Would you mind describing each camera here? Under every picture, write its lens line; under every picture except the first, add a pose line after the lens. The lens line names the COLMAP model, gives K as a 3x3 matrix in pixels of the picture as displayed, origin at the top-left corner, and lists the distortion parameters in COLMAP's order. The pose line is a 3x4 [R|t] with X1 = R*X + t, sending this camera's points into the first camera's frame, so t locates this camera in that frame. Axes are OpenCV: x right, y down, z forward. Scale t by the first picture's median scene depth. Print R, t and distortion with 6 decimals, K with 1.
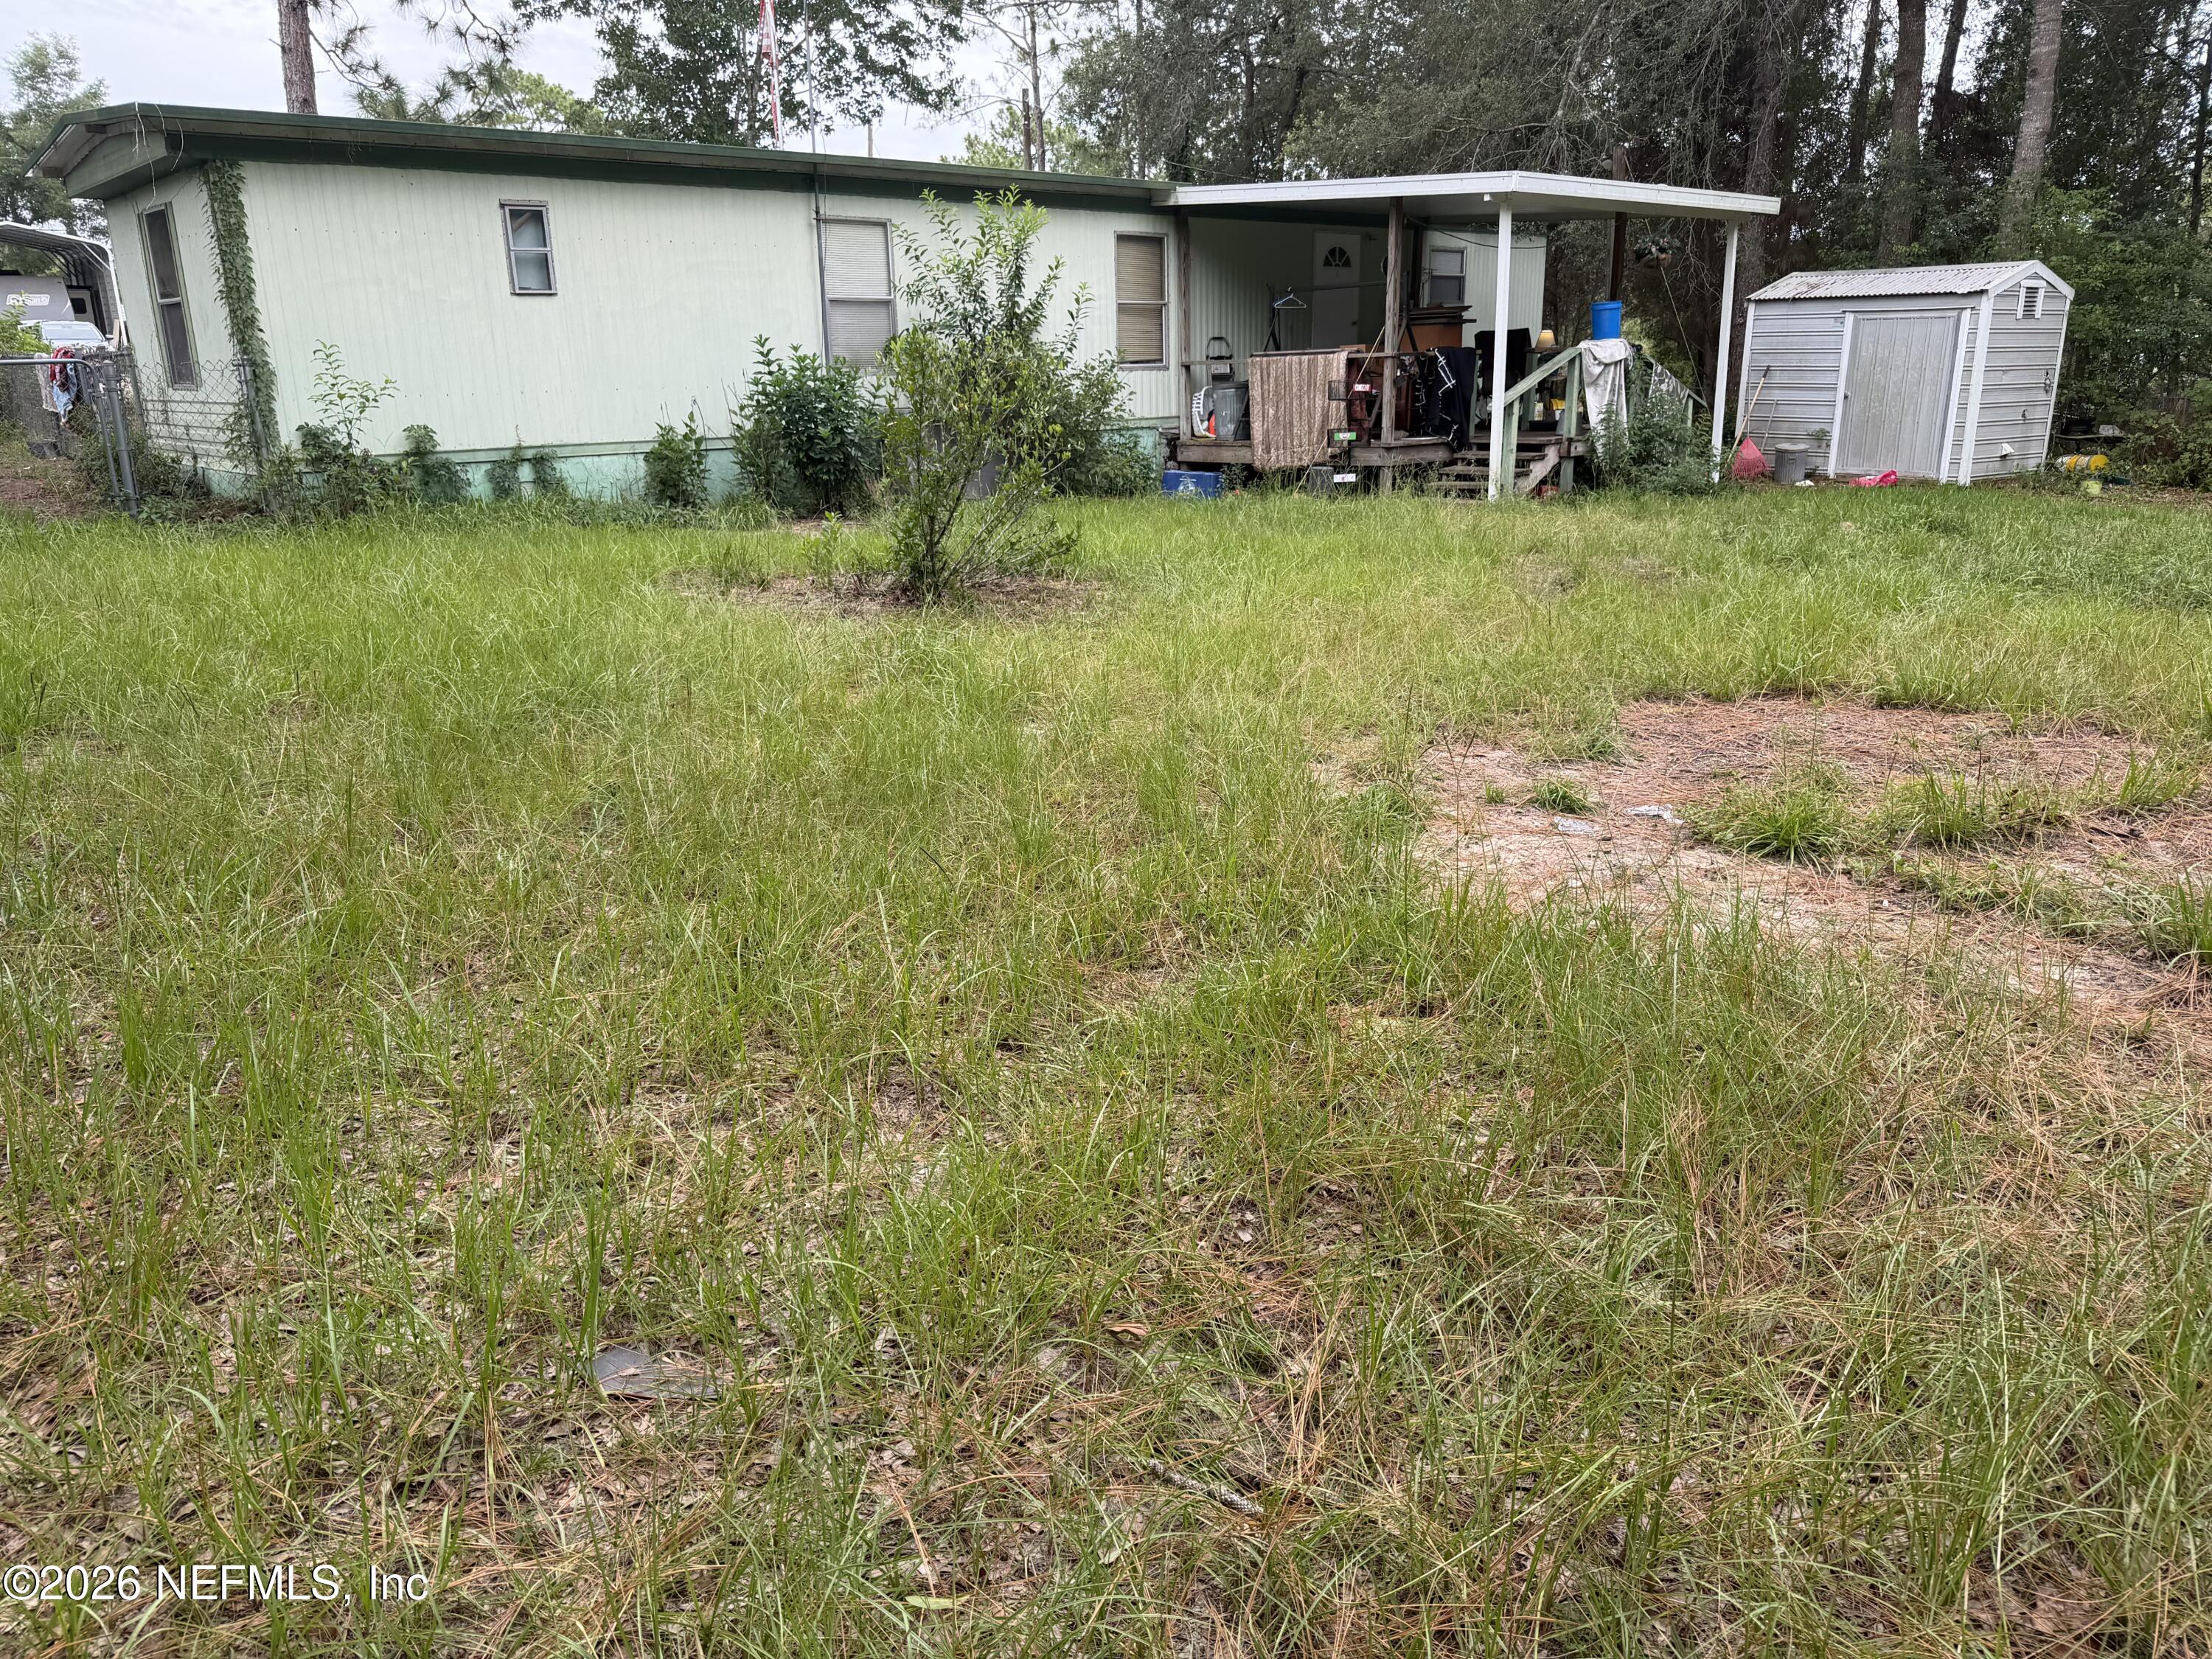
lens RADIAL K [[1613.4, 0, 1103.8], [0, 1613.4, 834.4], [0, 0, 1]] dist [0.024931, -0.030940]
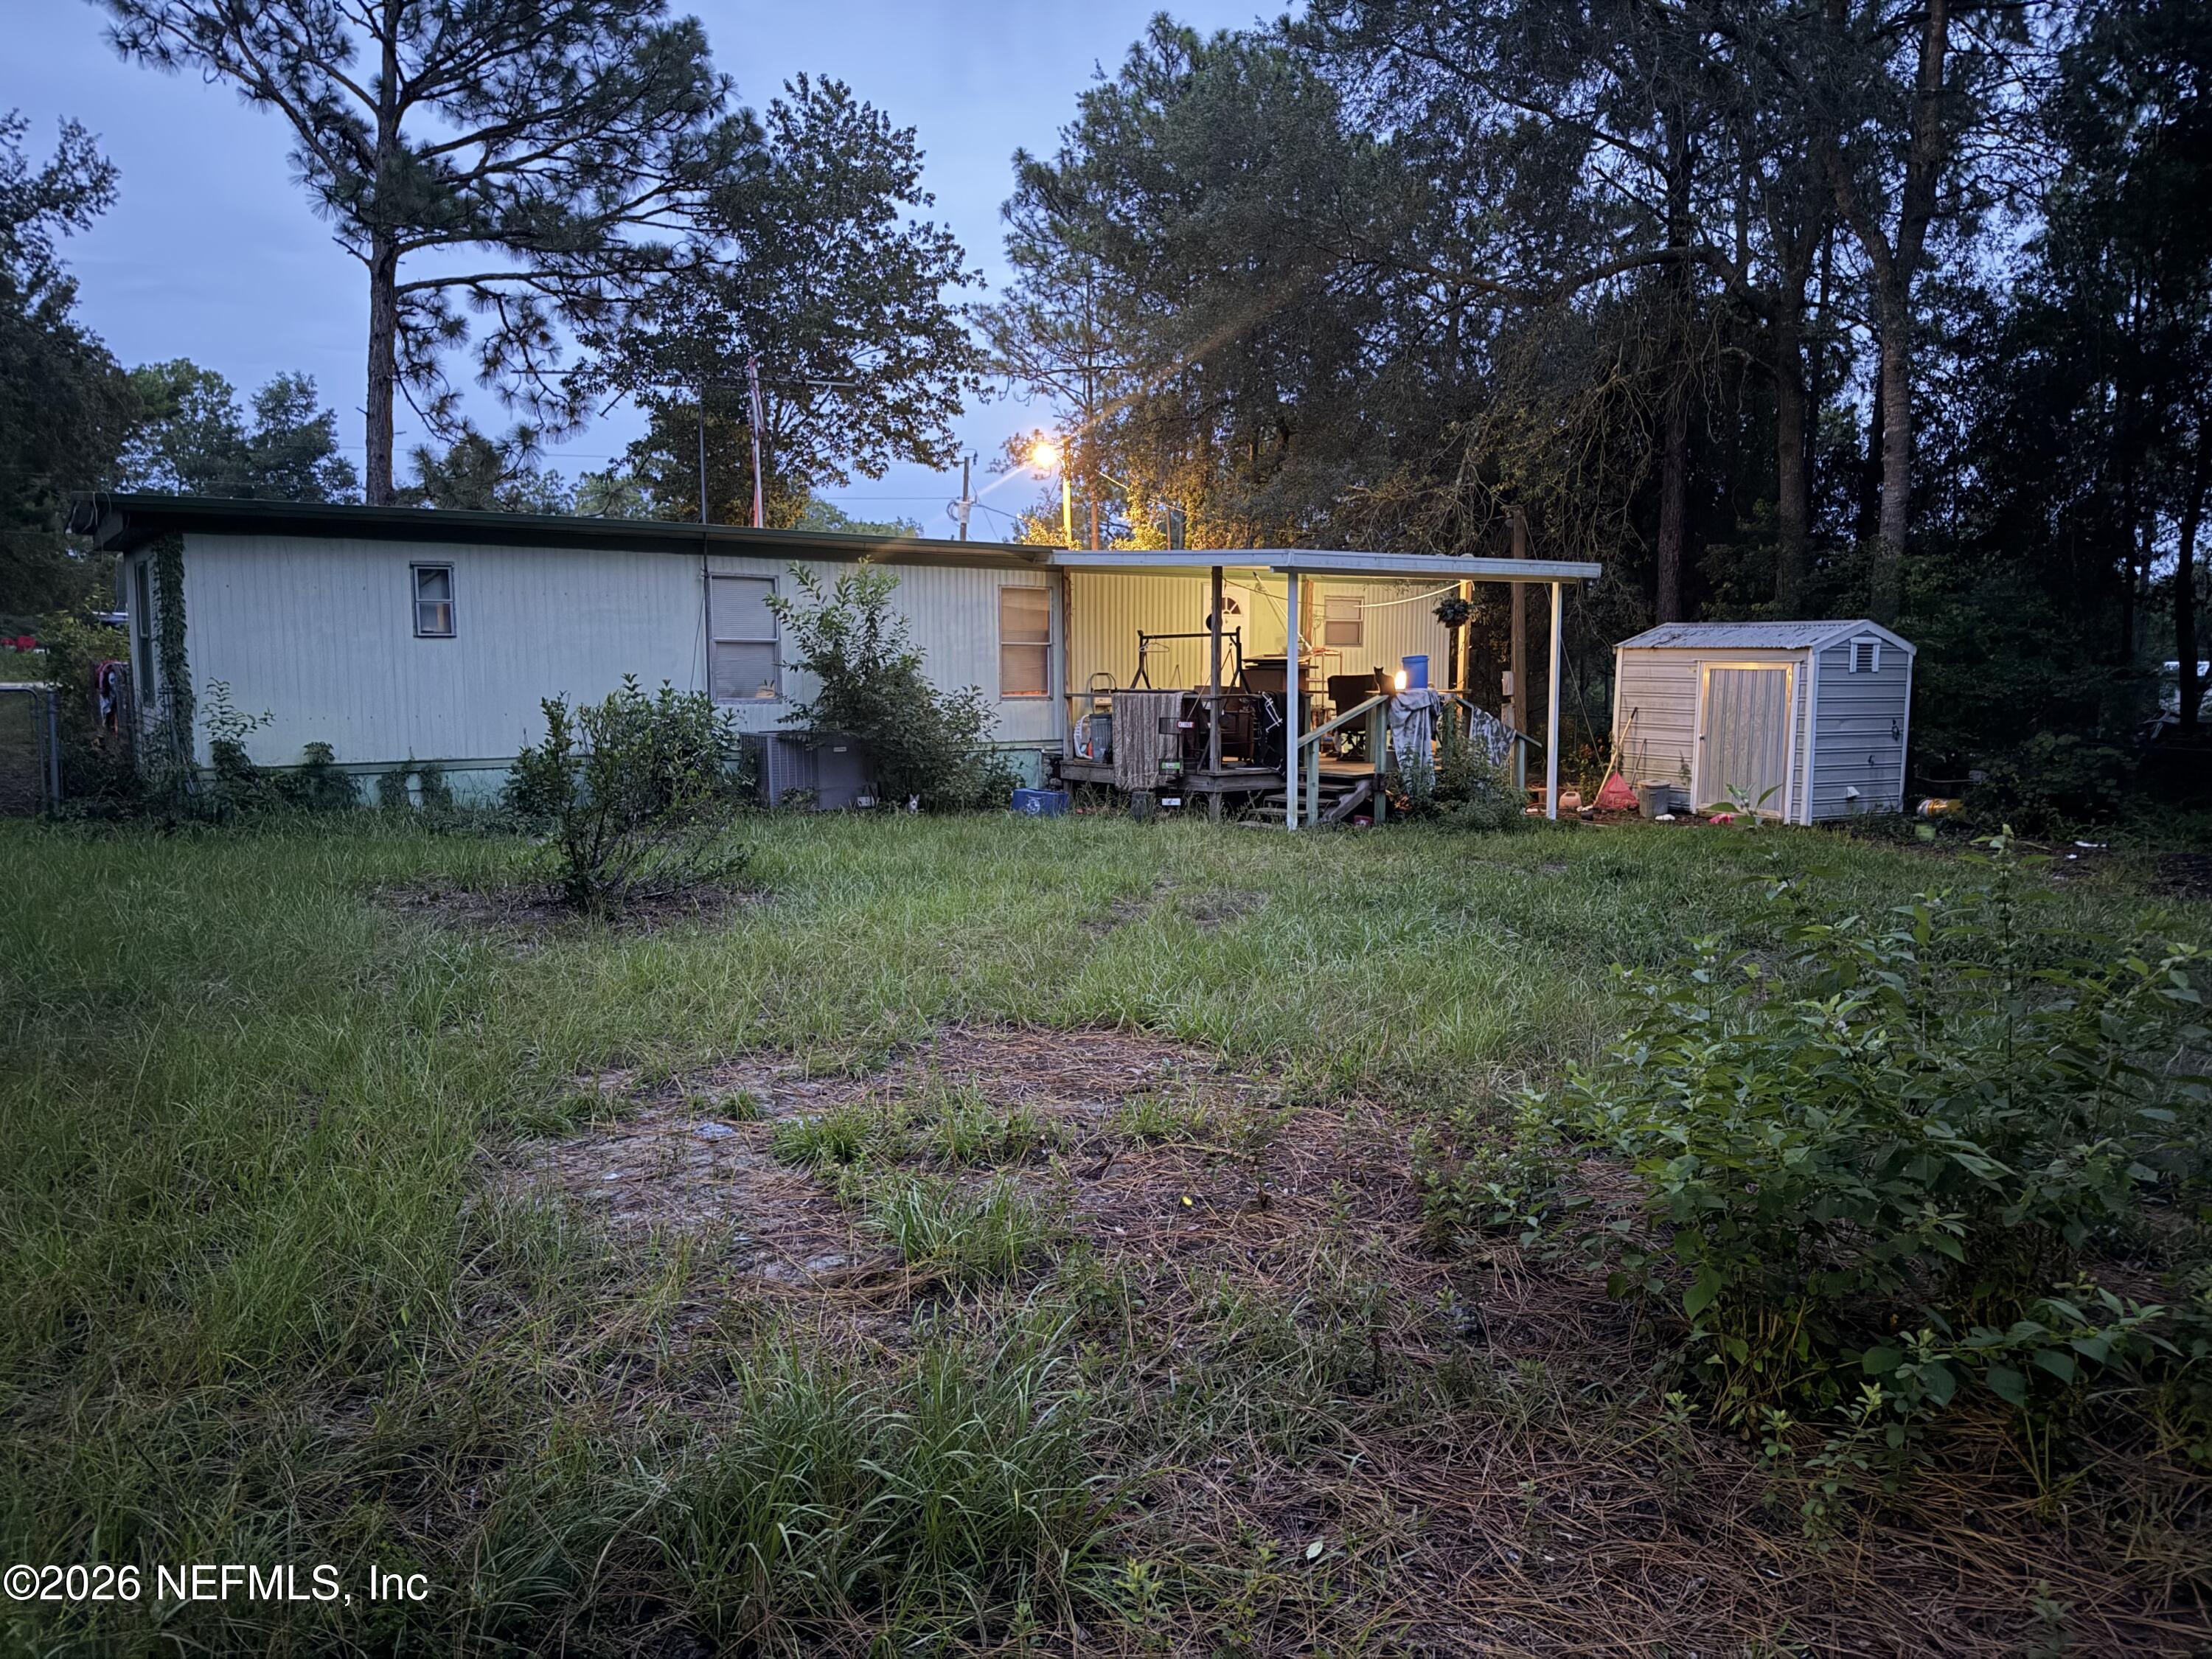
lens RADIAL K [[1613.4, 0, 1108.9], [0, 1613.4, 833.0], [0, 0, 1]] dist [0.024931, -0.030940]
pose [[0.994019, 0.032553, -0.104238, 0.220649], [-0.050177, 0.983956, -0.171209, -0.010229], [0.096993, 0.175416, 0.979705, -0.075504]]
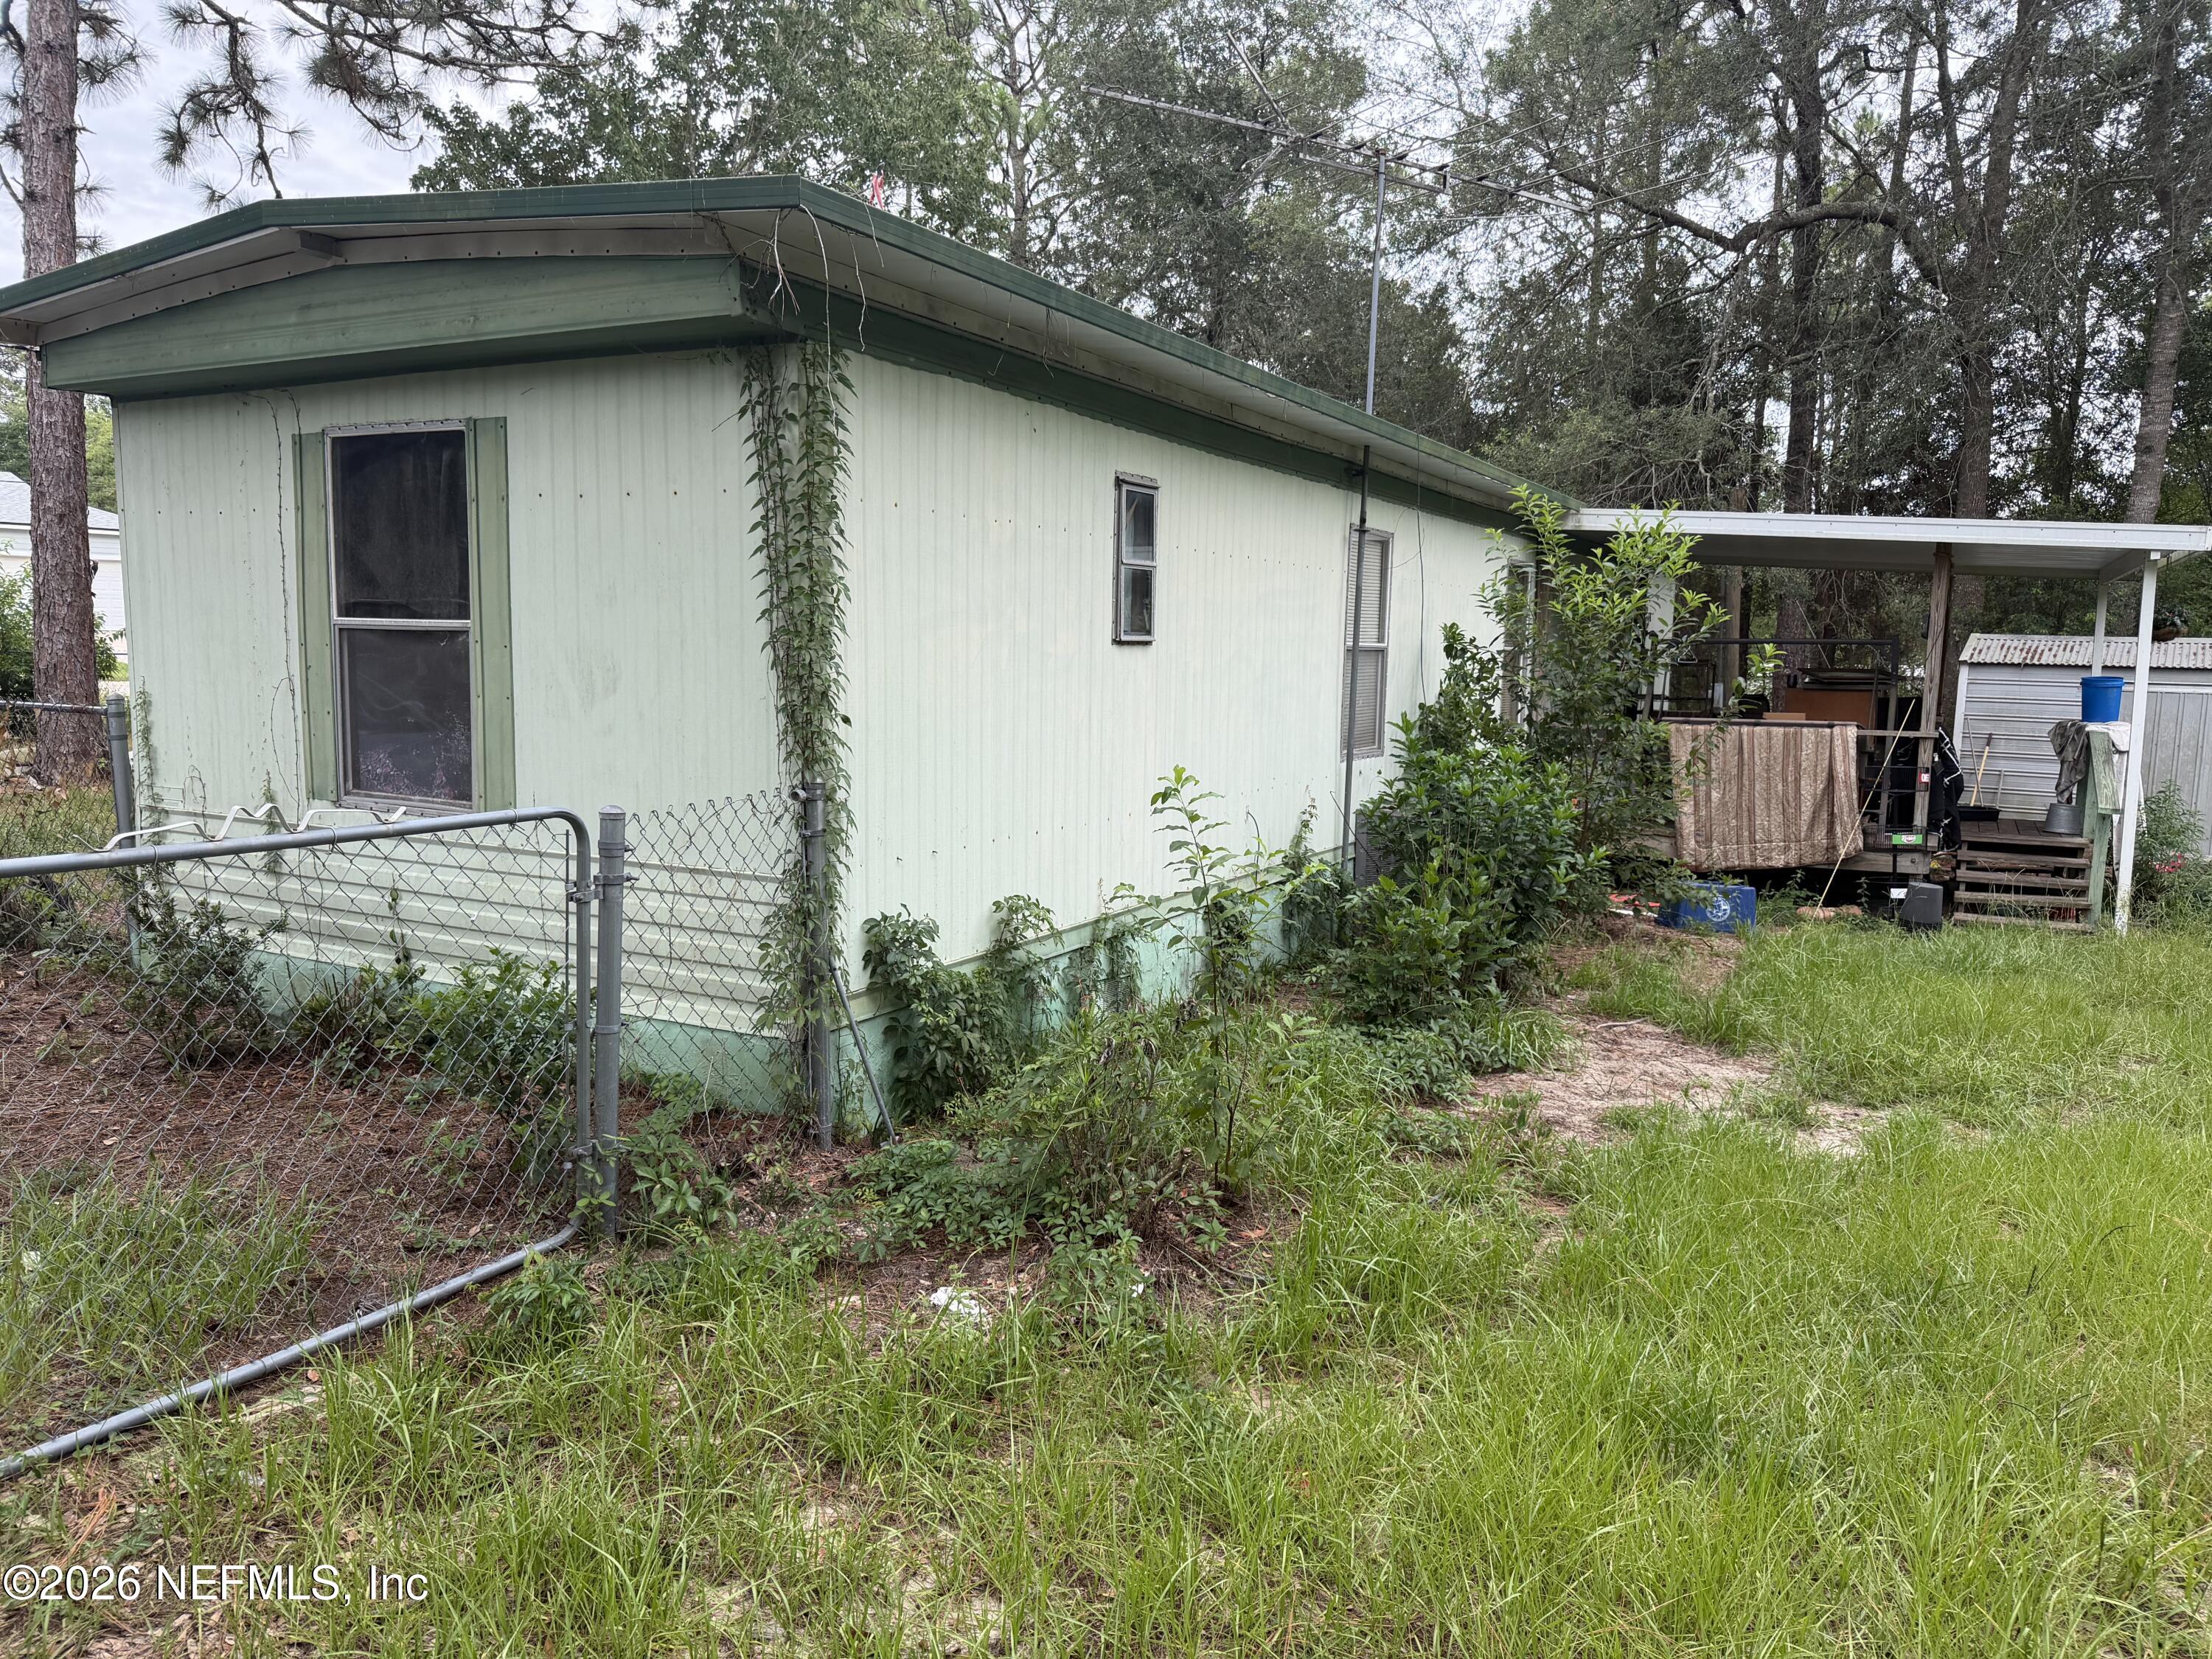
lens RADIAL K [[1613.4, 0, 1105.6], [0, 1613.4, 820.4], [0, 0, 1]] dist [0.024931, -0.030940]
pose [[0.936991, -0.002412, 0.349346, -0.448747], [0.063997, 0.984240, -0.164850, -0.153261], [-0.343443, 0.176820, 0.922378, 0.425278]]
